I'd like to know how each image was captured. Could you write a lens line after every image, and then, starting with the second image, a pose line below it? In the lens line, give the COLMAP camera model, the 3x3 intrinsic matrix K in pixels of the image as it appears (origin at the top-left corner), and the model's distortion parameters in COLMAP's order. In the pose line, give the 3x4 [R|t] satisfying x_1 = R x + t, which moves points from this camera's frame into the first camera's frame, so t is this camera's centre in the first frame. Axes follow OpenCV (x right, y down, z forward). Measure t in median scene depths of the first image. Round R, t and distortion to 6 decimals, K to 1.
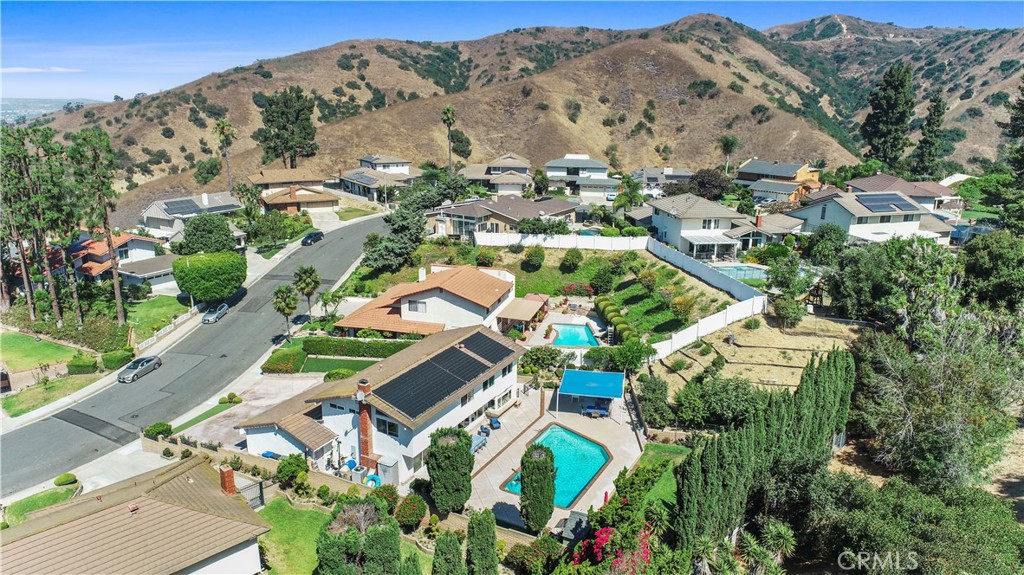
lens RADIAL K [[692.4, 0, 512.0], [0, 692.4, 289.6], [0, 0, 1]] dist [-0.013686, 0.007794]
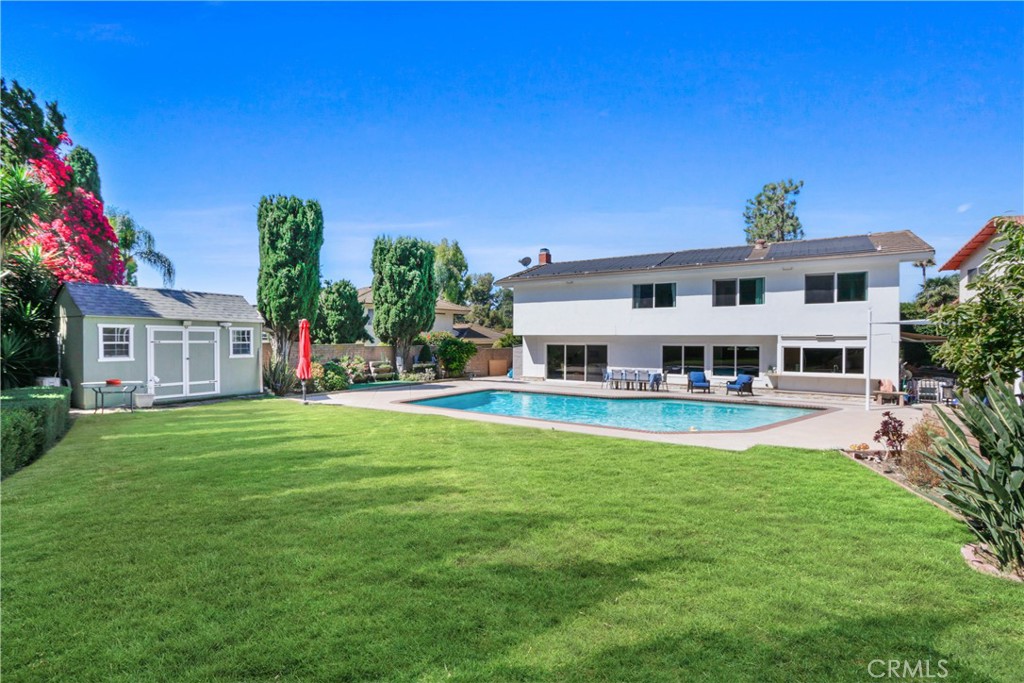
lens RADIAL K [[472.2, 0, 512.2], [0, 472.2, 341.2], [0, 0, 1]] dist [-0.004718, -0.000499]
pose [[-0.089787, -0.008398, -0.995926, 0.161410], [-0.278548, 0.960272, 0.017015, 0.106866], [0.956216, 0.278941, -0.088559, 0.458296]]
